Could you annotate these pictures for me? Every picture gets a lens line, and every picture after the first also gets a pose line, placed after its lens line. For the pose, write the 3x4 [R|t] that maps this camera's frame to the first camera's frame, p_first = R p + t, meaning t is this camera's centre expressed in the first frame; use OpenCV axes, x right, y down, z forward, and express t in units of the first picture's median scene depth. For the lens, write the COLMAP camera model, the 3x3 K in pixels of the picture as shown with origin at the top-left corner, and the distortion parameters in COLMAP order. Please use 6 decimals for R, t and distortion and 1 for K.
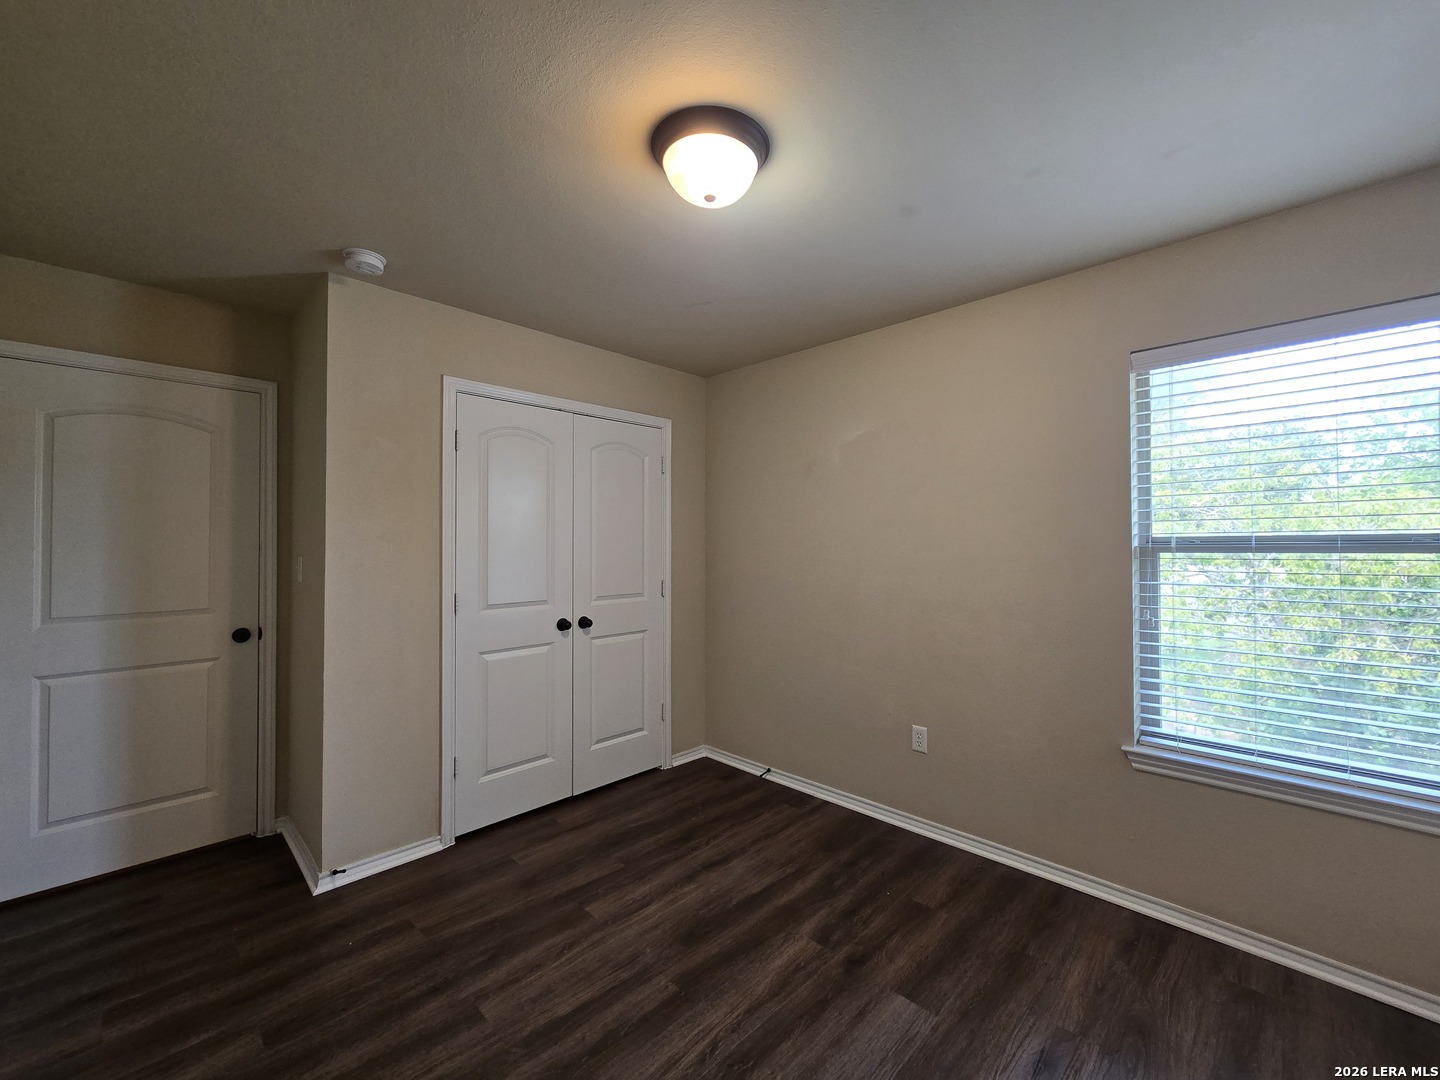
lens RADIAL K [[569.1, 0, 696.9], [0, 569.1, 535.2], [0, 0, 1]] dist [-0.000912, 0.000022]
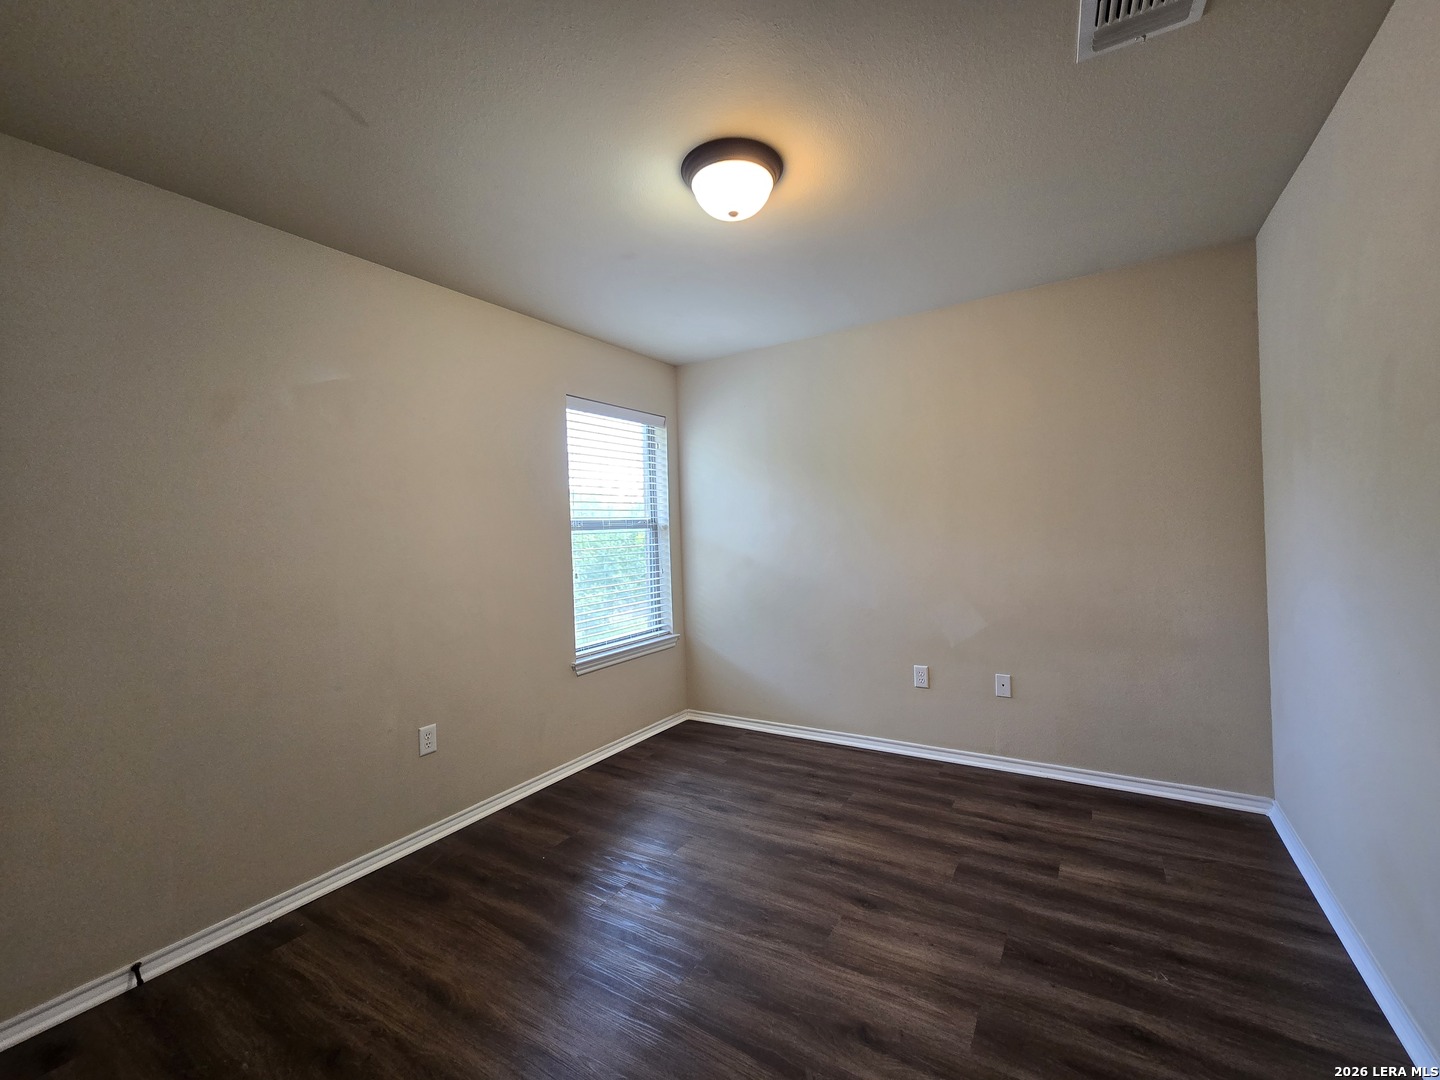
lens RADIAL K [[595.6, 0, 734.8], [0, 595.6, 533.6], [0, 0, 1]] dist [0.000744, -0.000230]
pose [[-0.229409, 0.005215, 0.973316, -0.714890], [0.020316, 0.999793, -0.000568, 0.037756], [-0.973118, 0.019643, -0.229468, 0.788586]]
